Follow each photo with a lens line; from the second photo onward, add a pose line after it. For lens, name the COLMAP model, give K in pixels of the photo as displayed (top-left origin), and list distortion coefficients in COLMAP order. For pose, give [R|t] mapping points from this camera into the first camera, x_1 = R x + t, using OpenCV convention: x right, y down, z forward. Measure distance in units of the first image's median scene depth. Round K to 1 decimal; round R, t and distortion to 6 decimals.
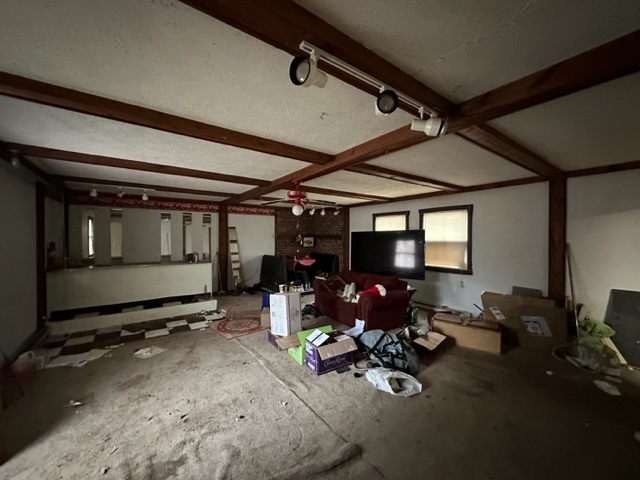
lens RADIAL K [[254.8, 0, 319.1], [0, 254.8, 239.0], [0, 0, 1]] dist [-0.003100, 0.000716]
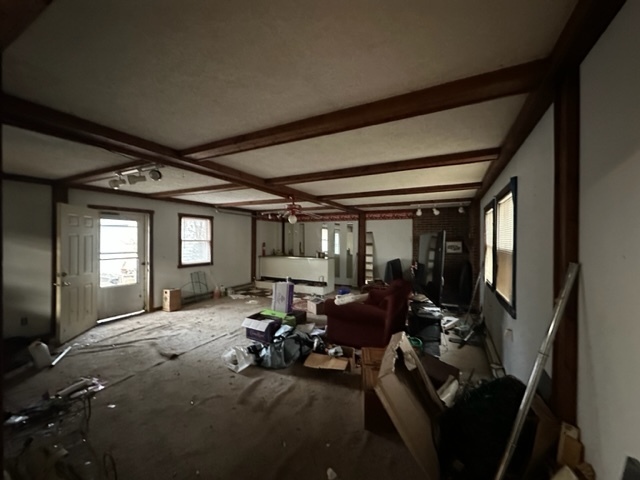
lens RADIAL K [[254.8, 0, 319.2], [0, 254.8, 240.0], [0, 0, 1]] dist [-0.003100, 0.000716]
pose [[0.444565, 0.002881, -0.895742, 0.590293], [-0.011446, 0.999931, -0.002465, -0.005729], [0.895674, 0.011349, 0.444567, 0.293424]]
